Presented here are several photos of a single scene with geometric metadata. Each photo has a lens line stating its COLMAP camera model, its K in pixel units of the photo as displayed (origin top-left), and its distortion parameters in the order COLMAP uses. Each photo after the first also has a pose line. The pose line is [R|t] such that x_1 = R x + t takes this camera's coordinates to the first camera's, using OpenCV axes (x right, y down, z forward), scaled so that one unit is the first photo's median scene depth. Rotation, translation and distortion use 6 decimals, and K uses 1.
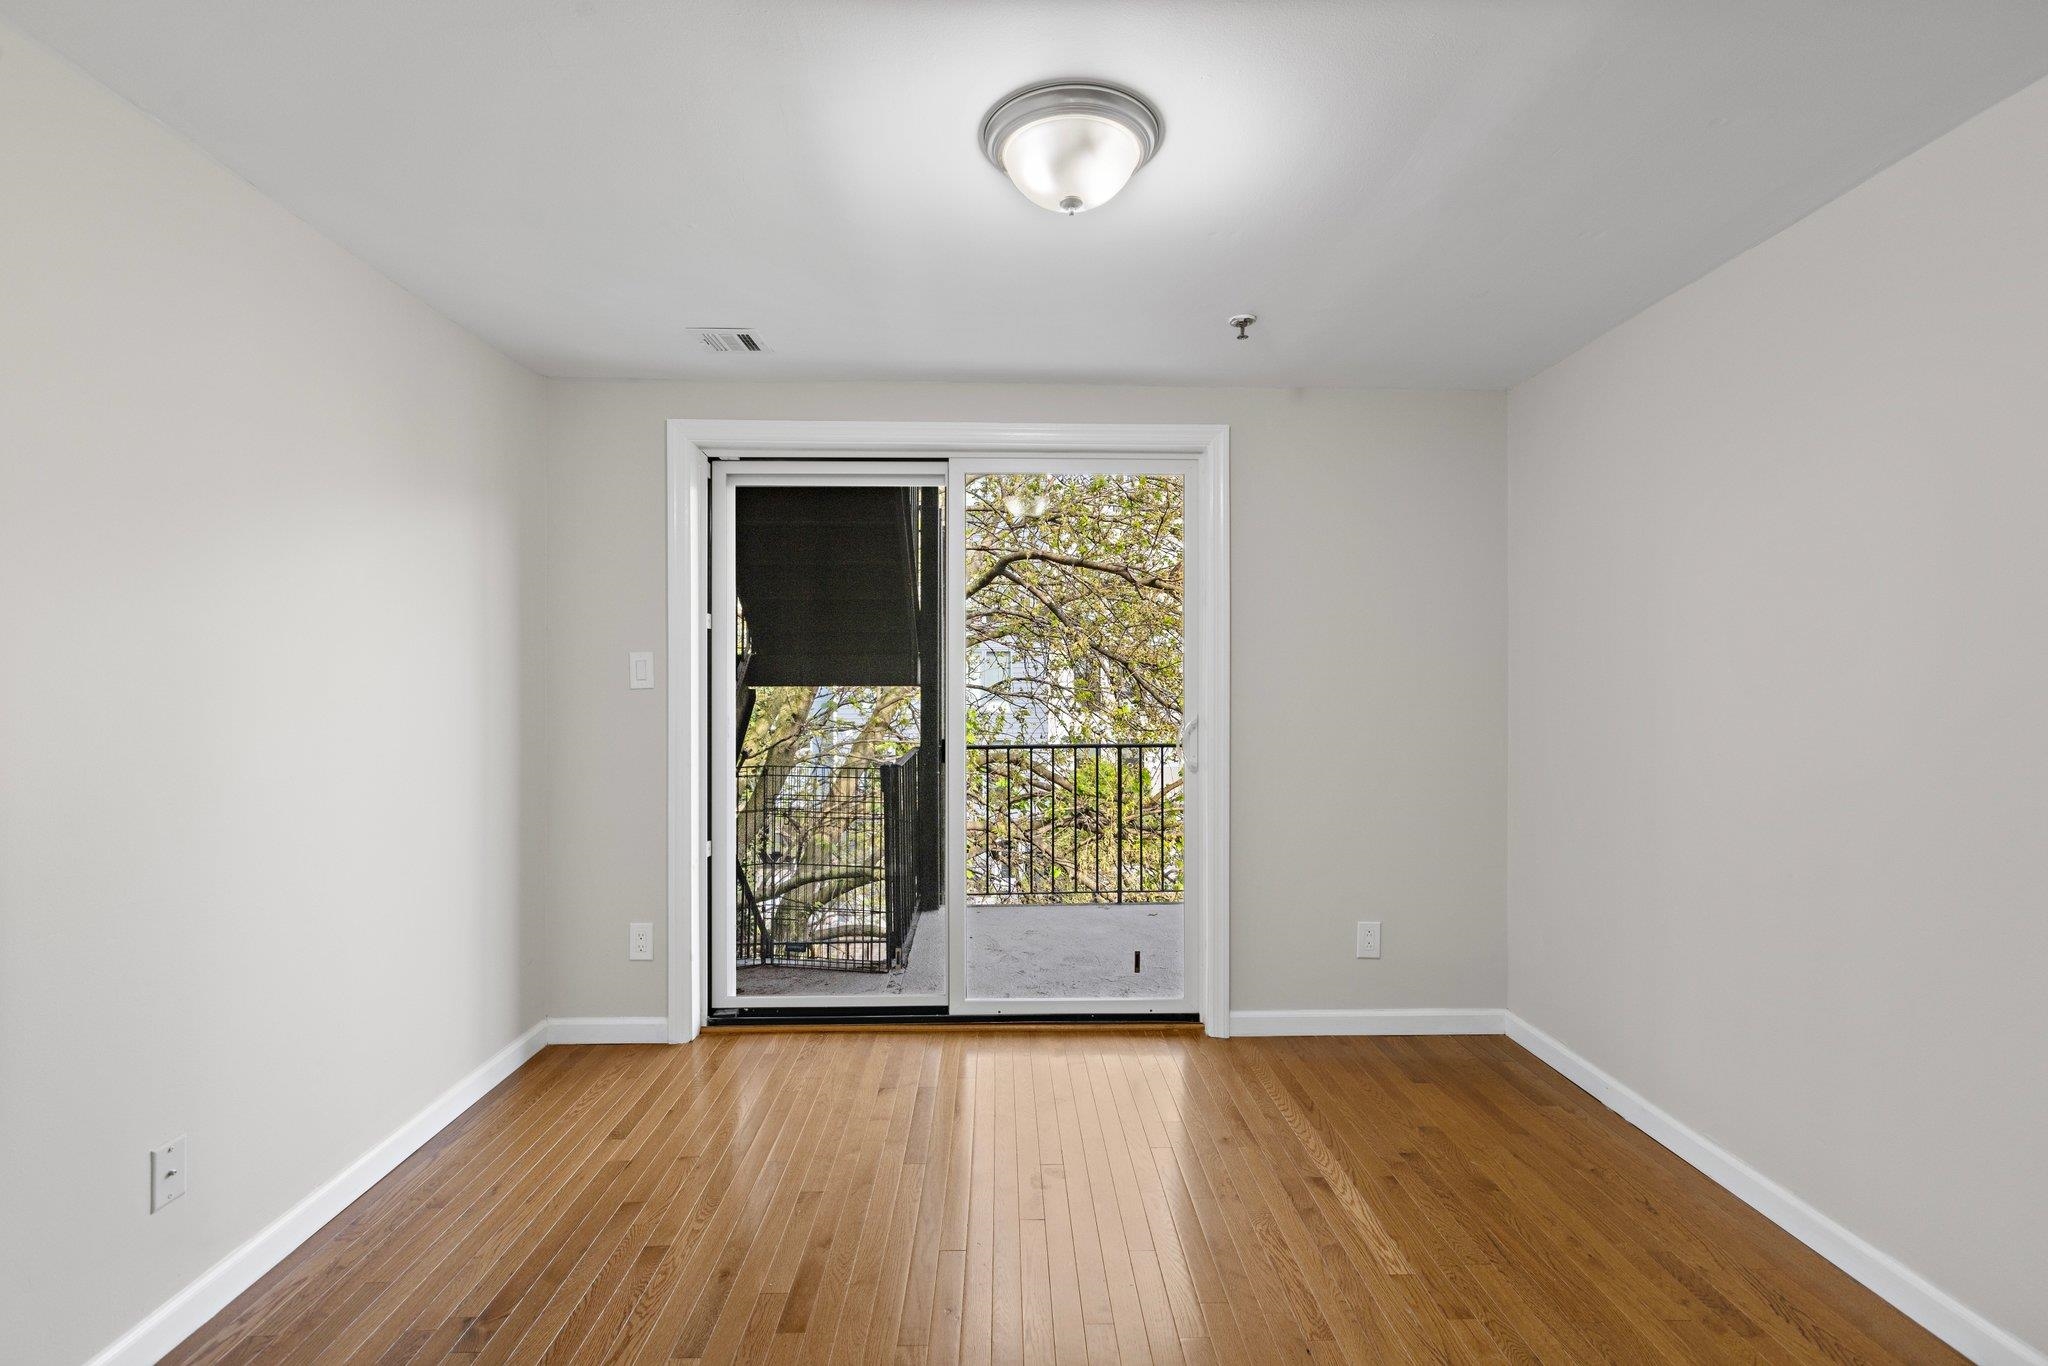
lens RADIAL K [[916.8, 0, 1016.5], [0, 916.8, 685.6], [0, 0, 1]] dist [0.001650, -0.000459]
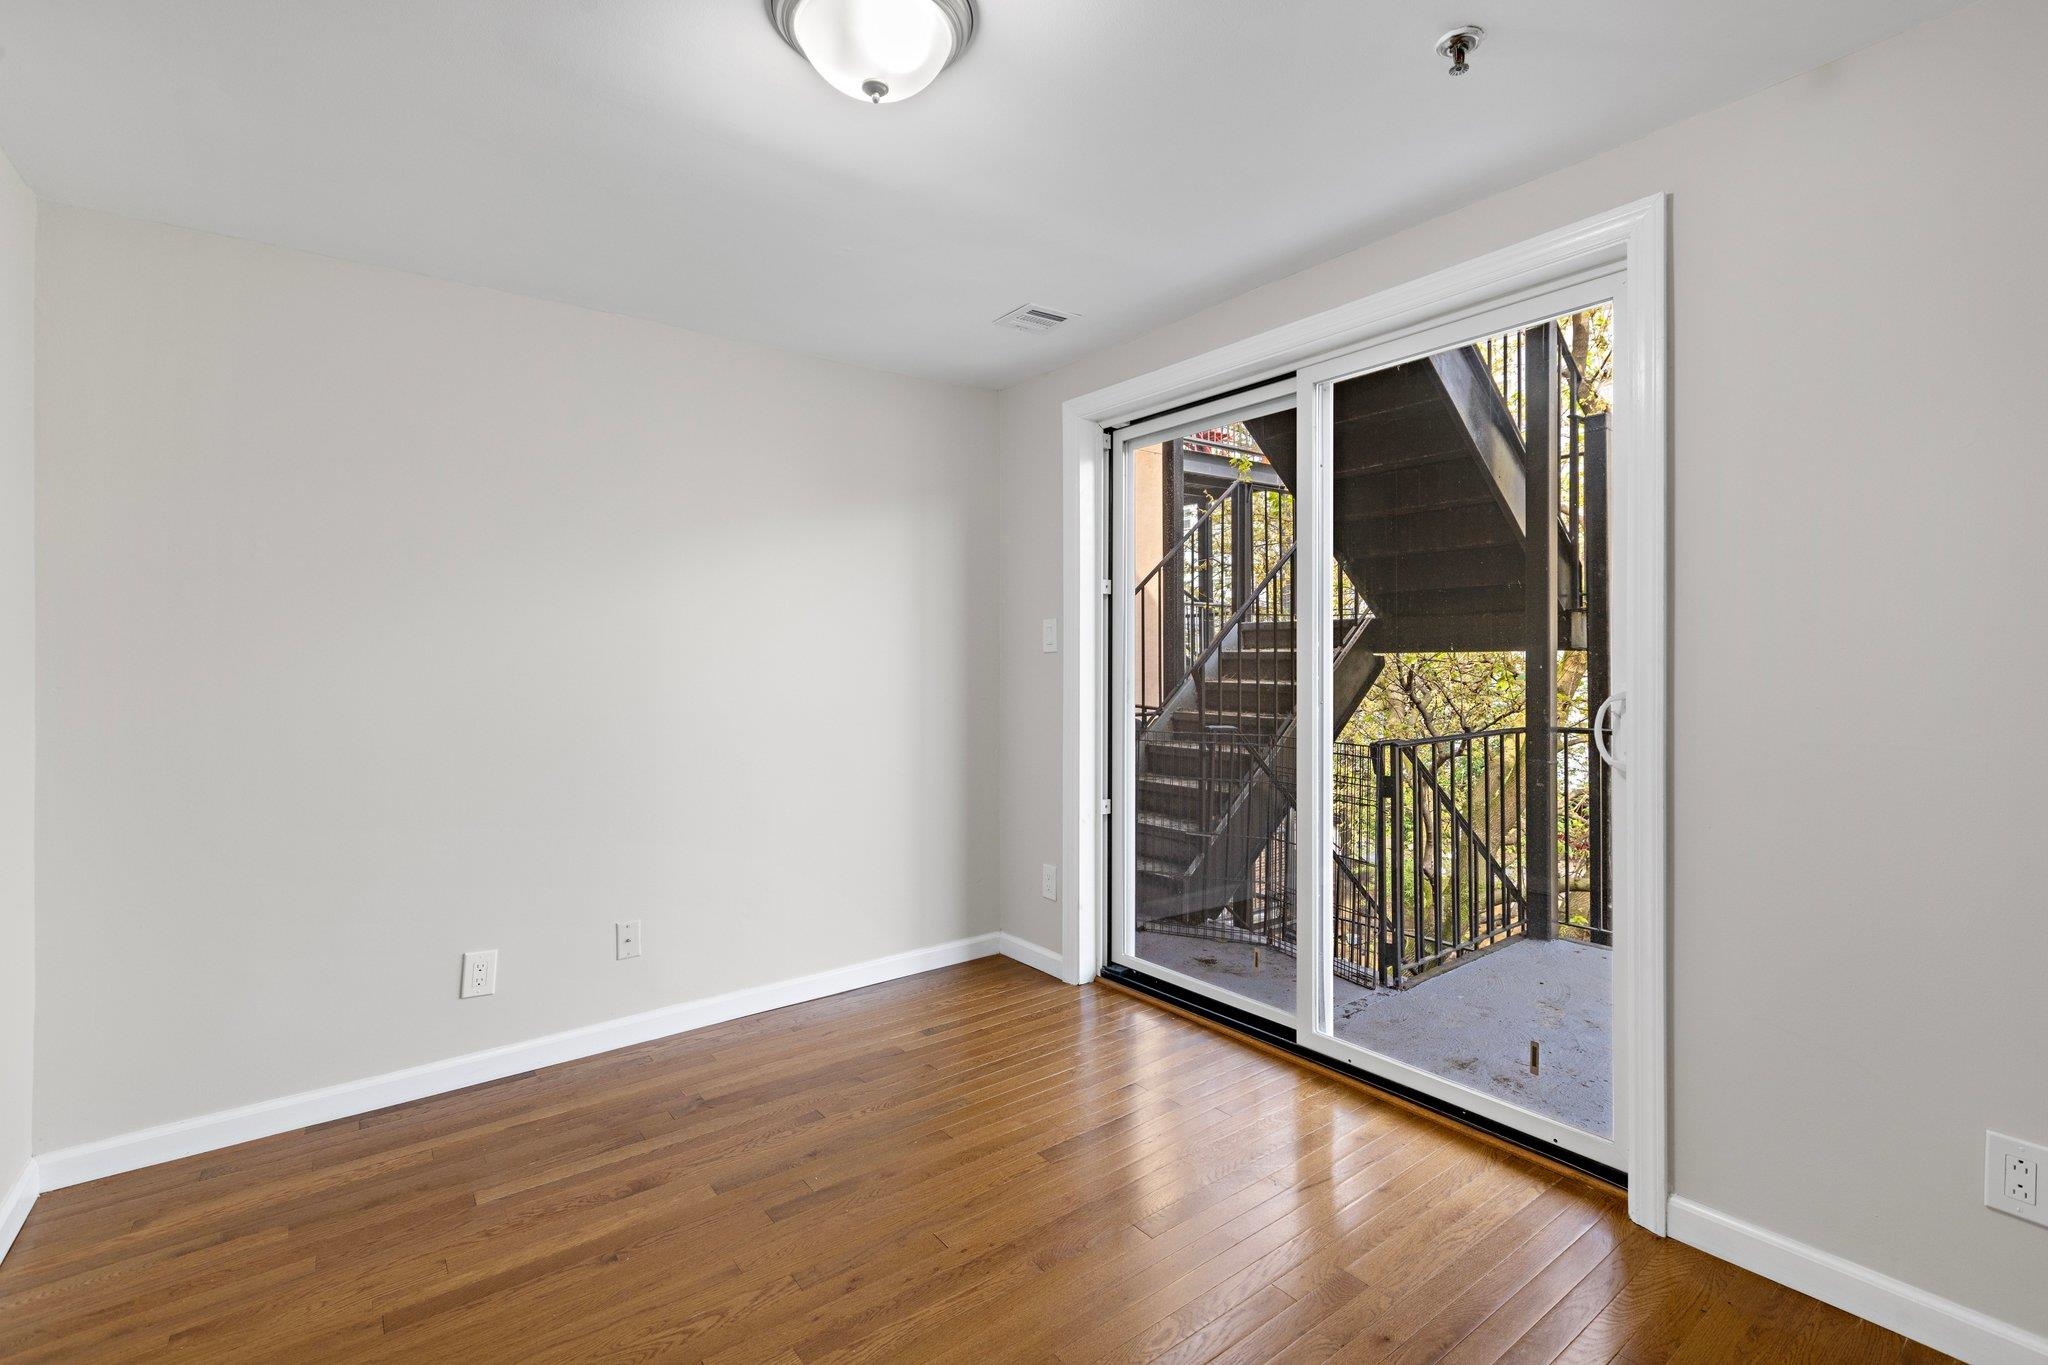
lens RADIAL K [[916.8, 0, 1020.6], [0, 916.8, 665.5], [0, 0, 1]] dist [0.001650, -0.000459]
pose [[0.589521, 0.001922, -0.807751, 0.459216], [0.004228, 0.999976, 0.005465, 0.012703], [0.807742, -0.006637, 0.589499, 0.321387]]
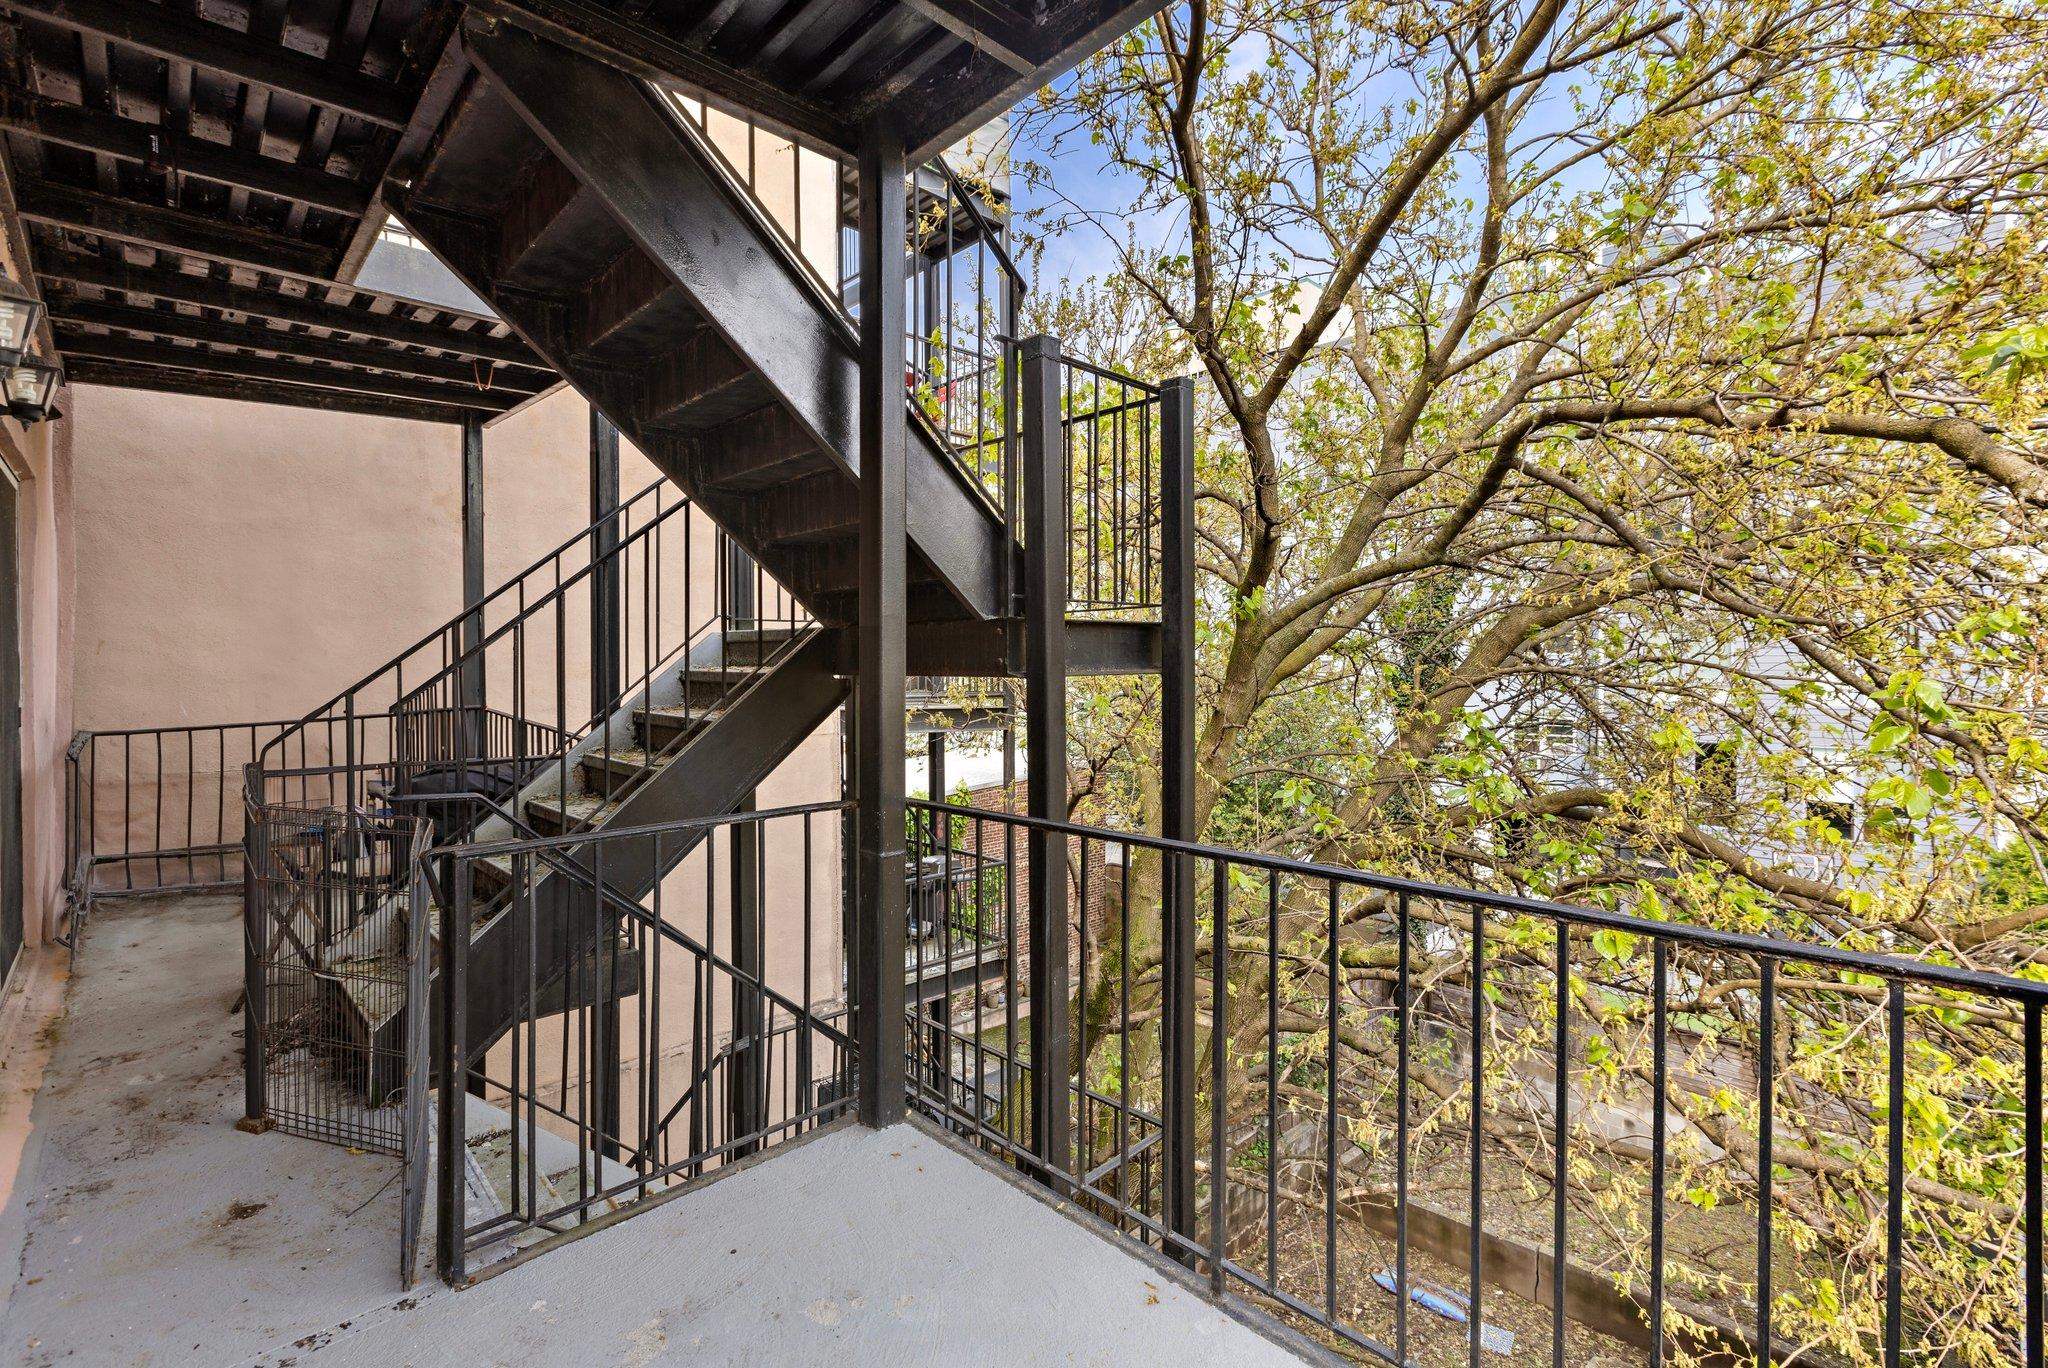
lens RADIAL K [[916.8, 0, 993.9], [0, 916.8, 682.3], [0, 0, 1]] dist [0.001650, -0.000459]
pose [[0.659945, 0.014498, -0.751174, 0.532040], [-0.002616, 0.999852, 0.017000, -0.008451], [0.751309, -0.009254, 0.659885, 1.182587]]
